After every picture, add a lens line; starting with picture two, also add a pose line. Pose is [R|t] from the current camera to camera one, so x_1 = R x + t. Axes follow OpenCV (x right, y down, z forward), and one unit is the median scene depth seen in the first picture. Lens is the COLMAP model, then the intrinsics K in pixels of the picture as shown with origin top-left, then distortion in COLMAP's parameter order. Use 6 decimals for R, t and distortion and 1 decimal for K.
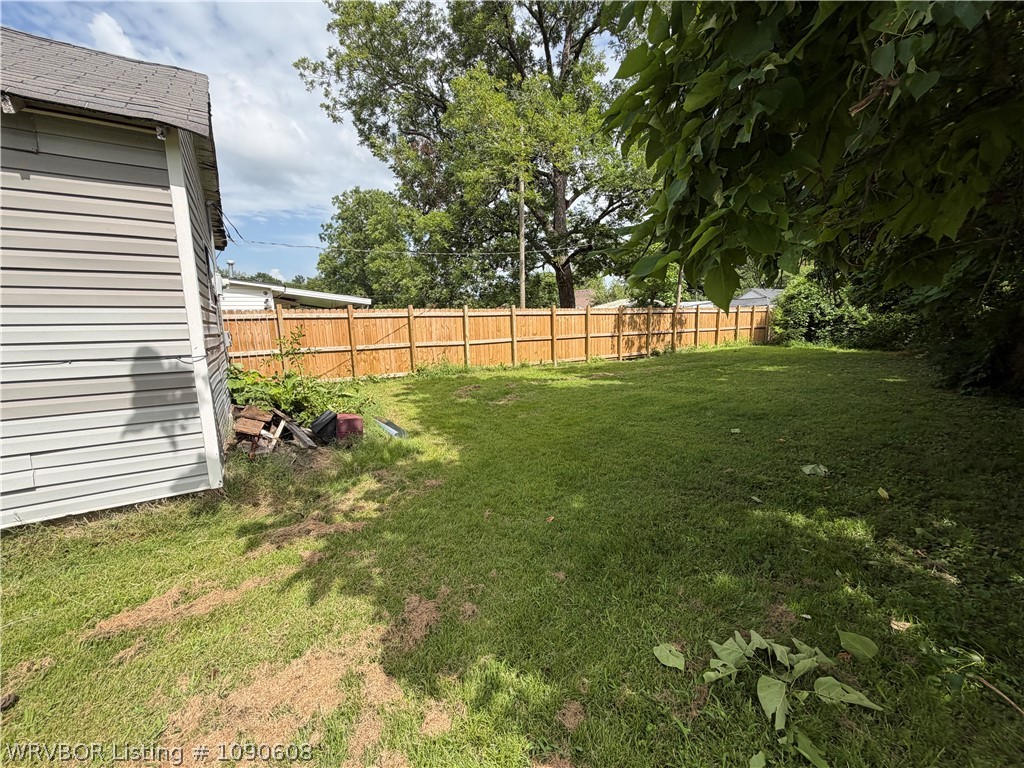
lens RADIAL K [[408.8, 0, 512.0], [0, 408.8, 384.0], [0, 0, 1]] dist [0.000062, 0.000174]
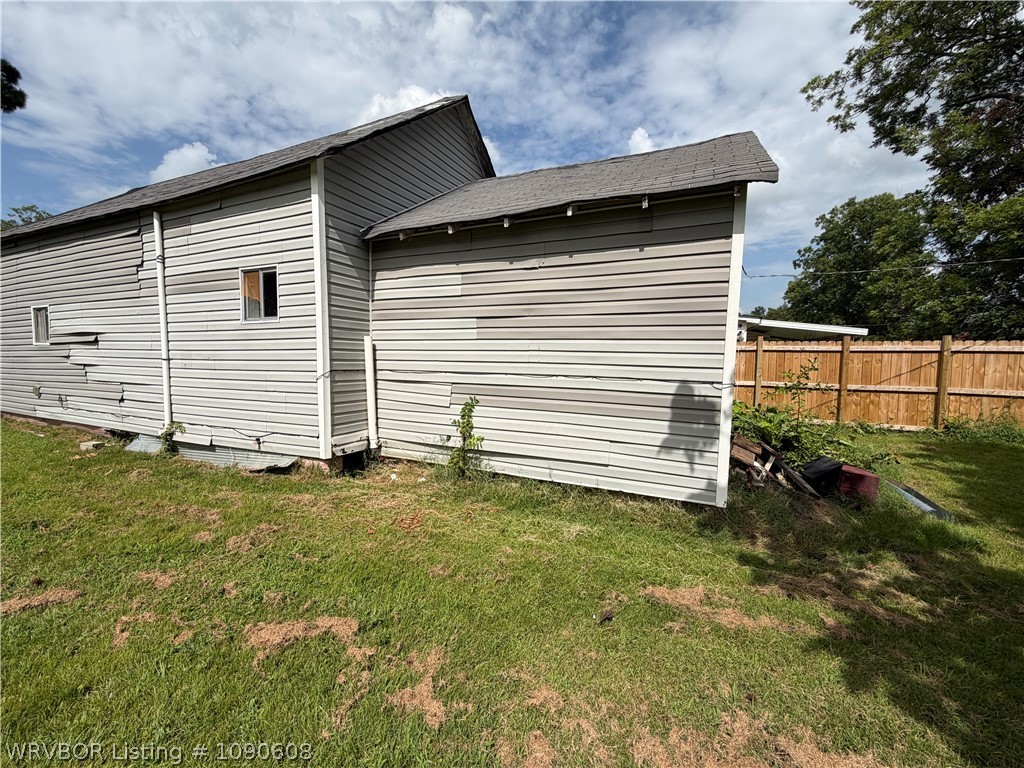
lens RADIAL K [[411.6, 0, 512.0], [0, 411.6, 384.0], [0, 0, 1]] dist [0.001631, 0.000048]
pose [[0.530810, 0.088798, -0.842826, -0.091439], [-0.153526, 0.988117, 0.007415, 0.008675], [0.833469, 0.125460, 0.538135, -0.049666]]
